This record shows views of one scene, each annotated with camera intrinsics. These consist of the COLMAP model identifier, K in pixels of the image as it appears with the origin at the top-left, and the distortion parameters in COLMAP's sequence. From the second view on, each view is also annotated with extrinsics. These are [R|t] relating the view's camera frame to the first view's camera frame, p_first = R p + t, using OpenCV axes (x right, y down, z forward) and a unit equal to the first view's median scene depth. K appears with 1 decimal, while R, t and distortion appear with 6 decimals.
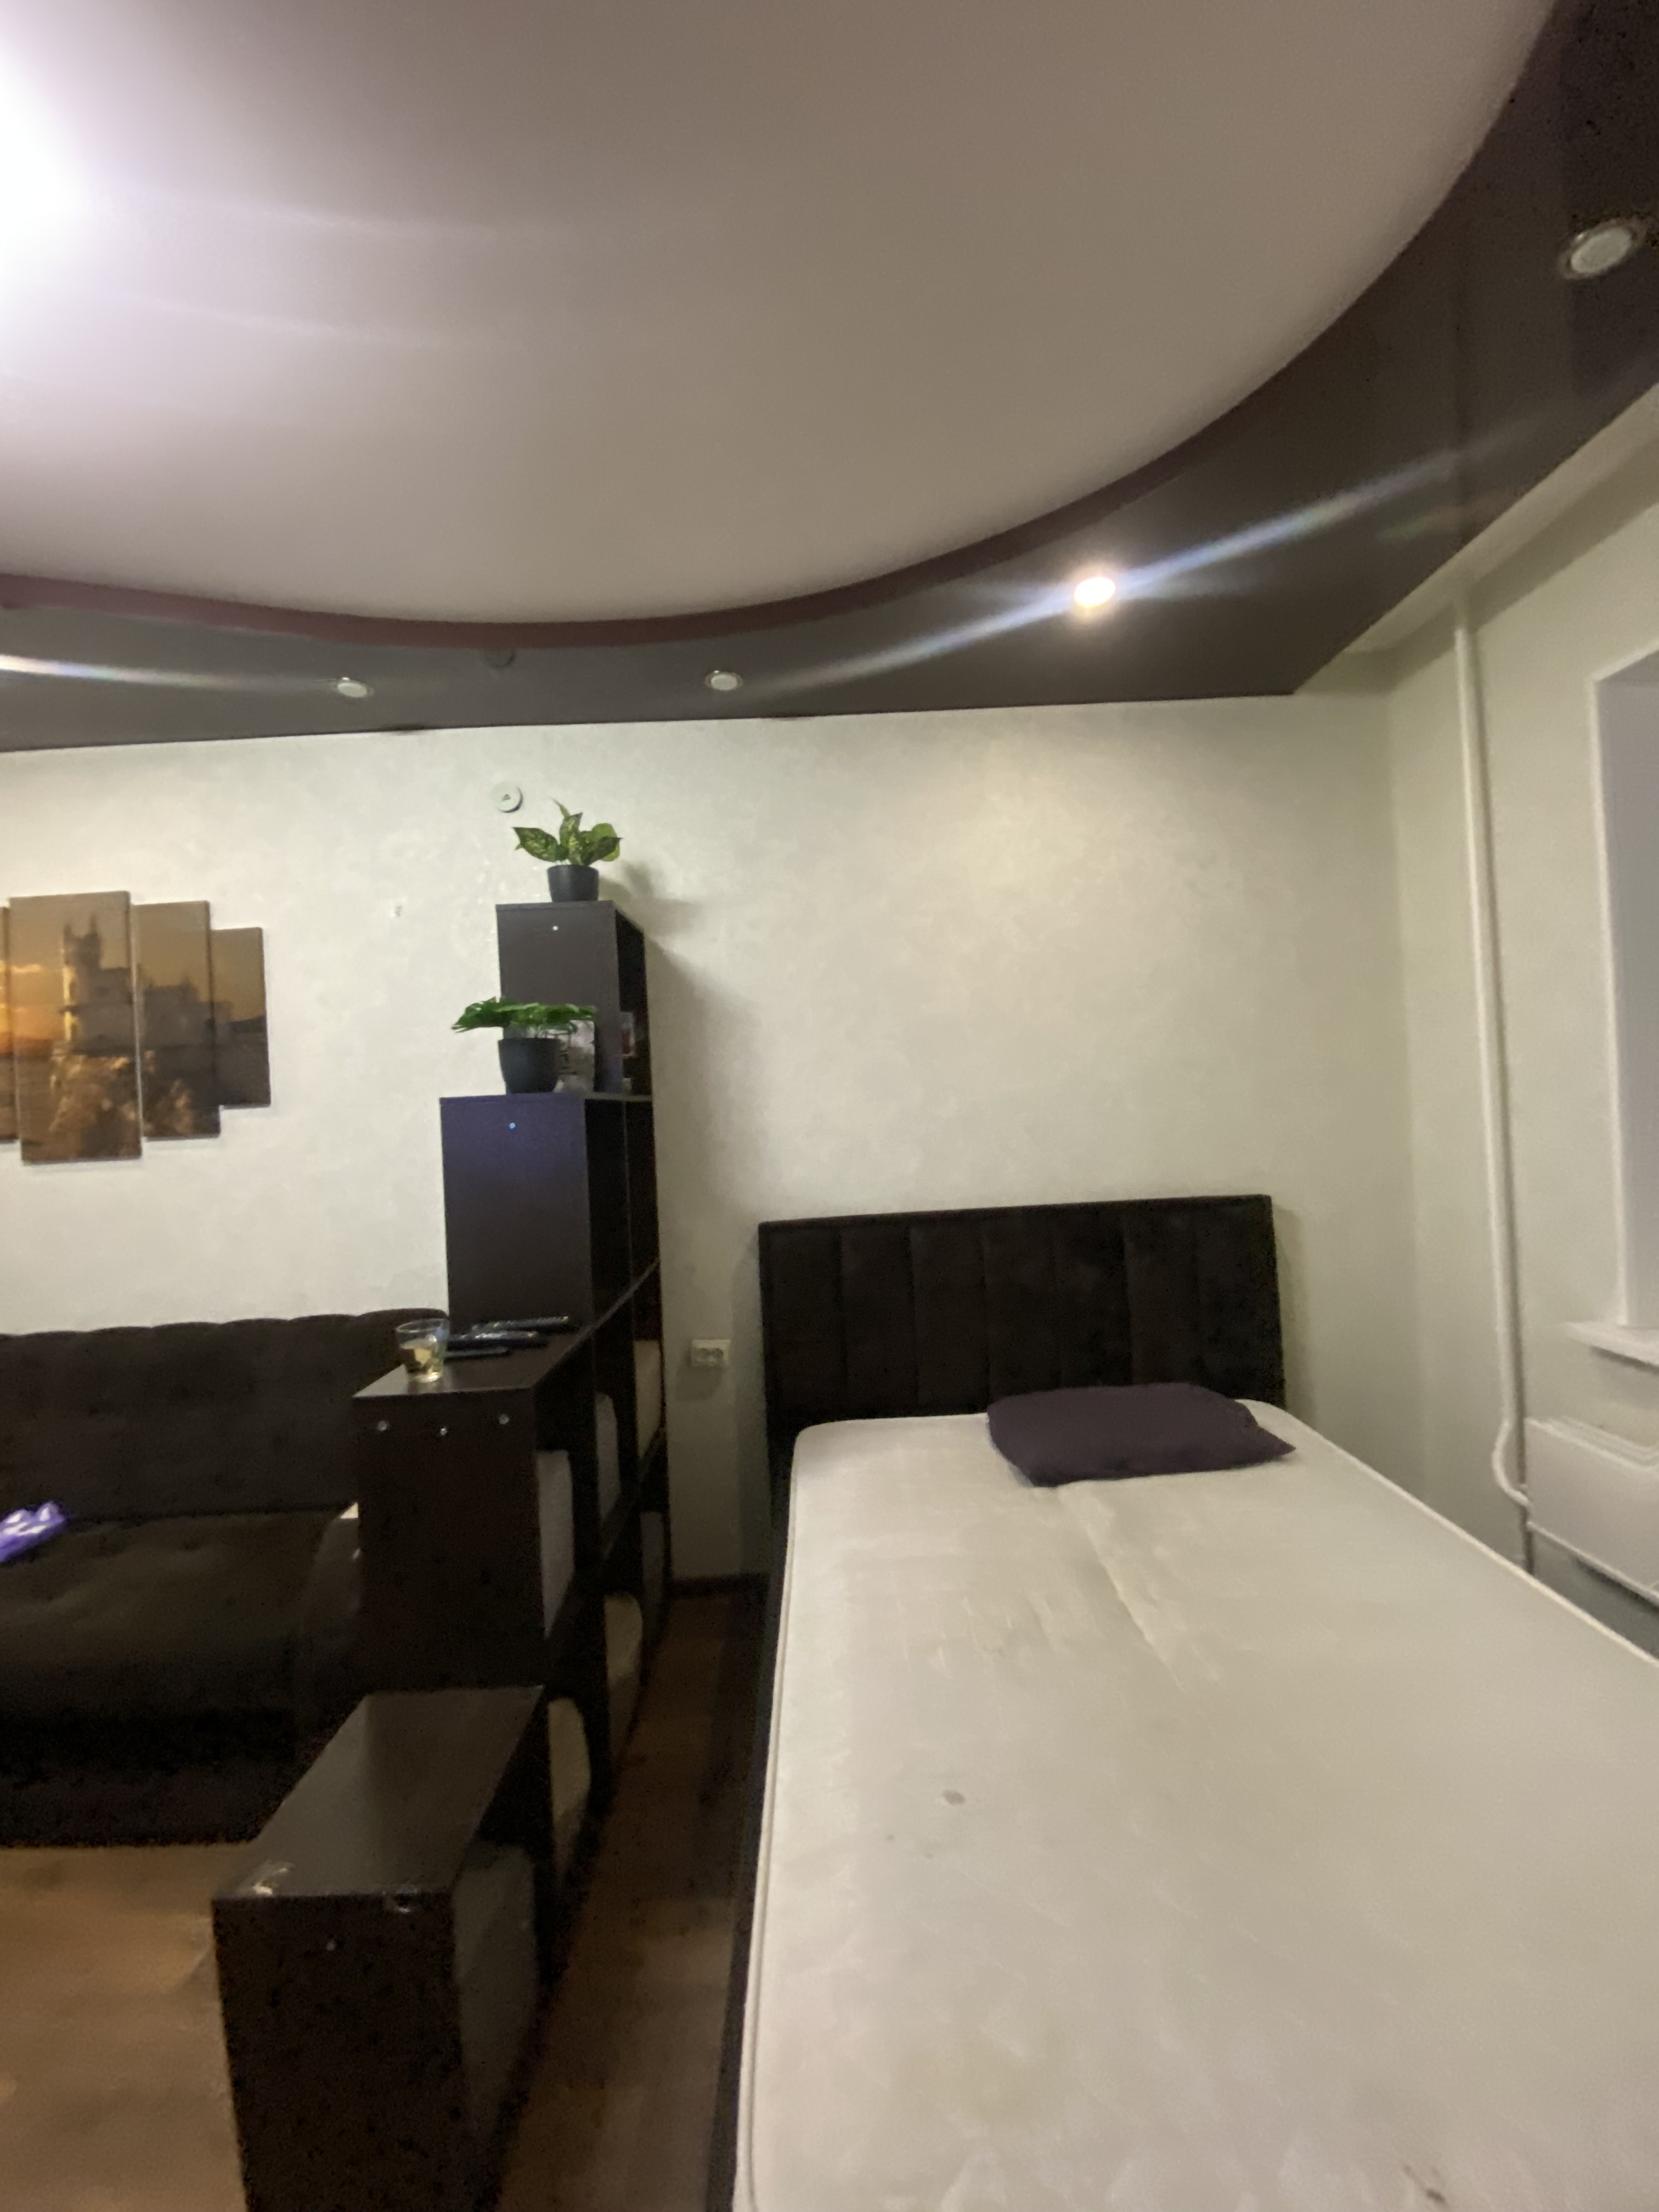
lens RADIAL K [[889.0, 0, 836.7], [0, 889.0, 1098.4], [0, 0, 1]] dist [0.015572, -0.018086]
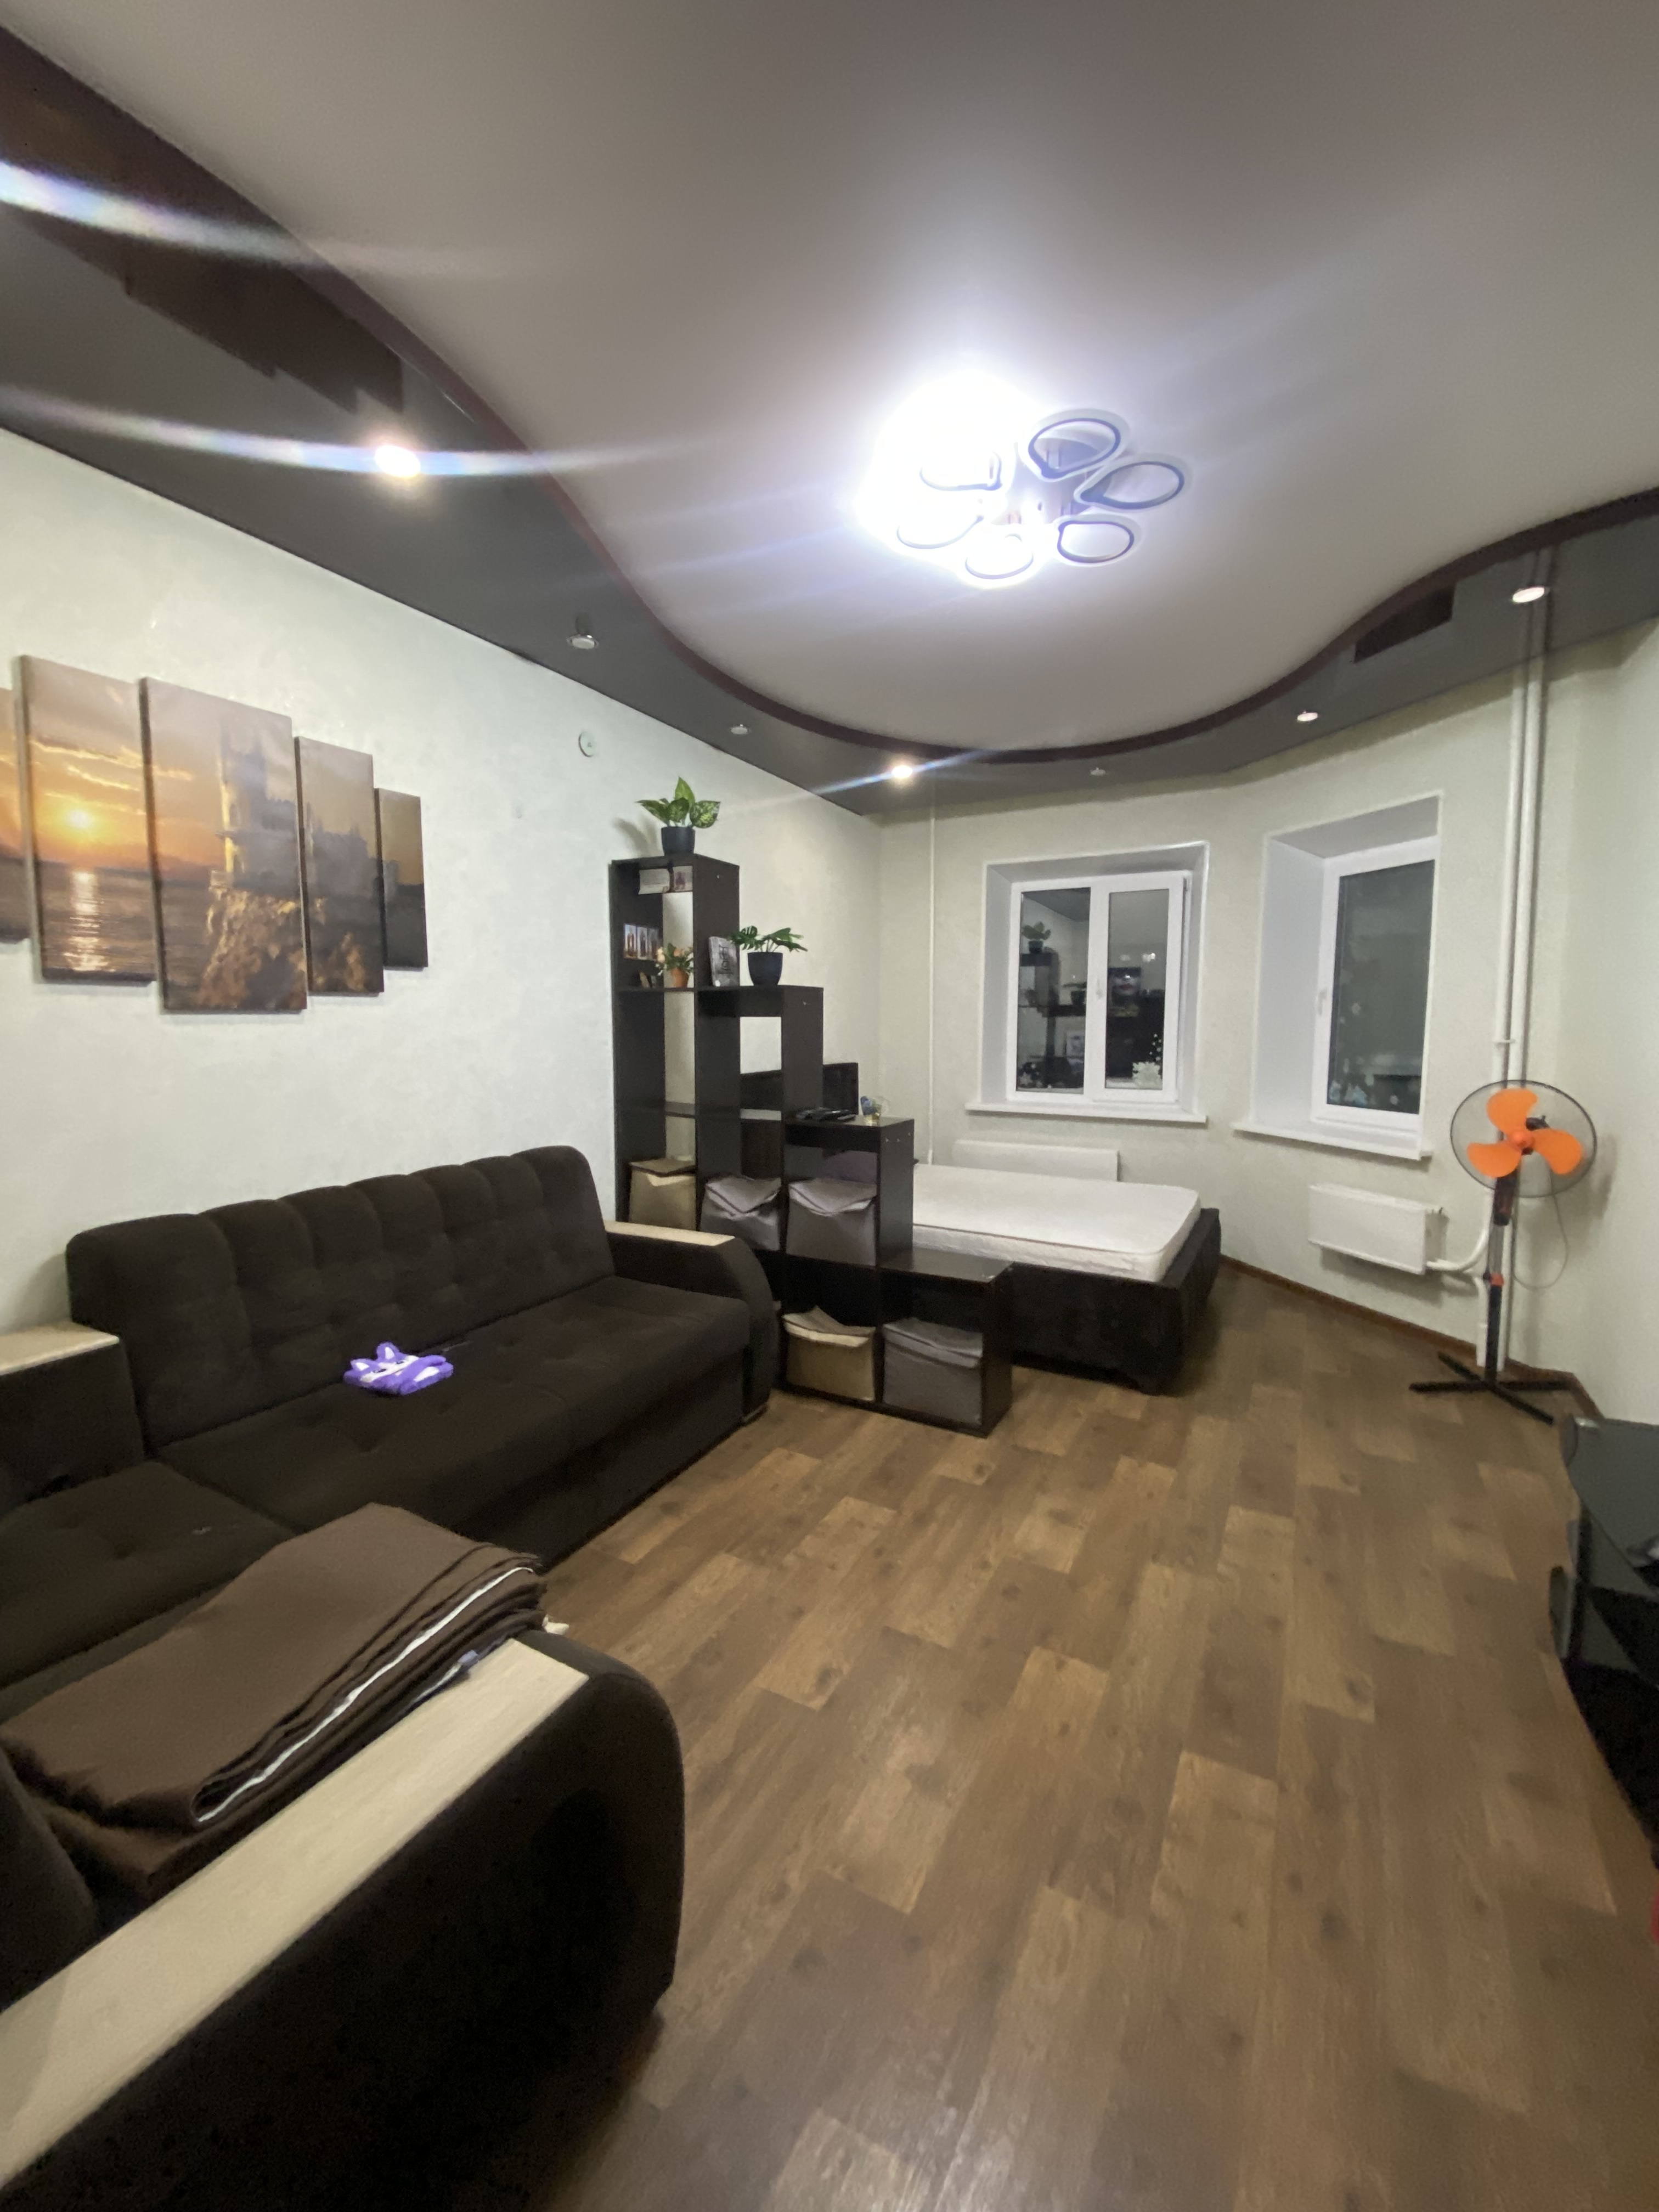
lens RADIAL K [[889.0, 0, 828.1], [0, 889.0, 1102.5], [0, 0, 1]] dist [0.015572, -0.018086]
pose [[0.495669, -0.029189, 0.868021, -1.336046], [-0.033815, 0.998029, 0.052870, 0.093600], [-0.867853, -0.055559, 0.493705, 0.050800]]
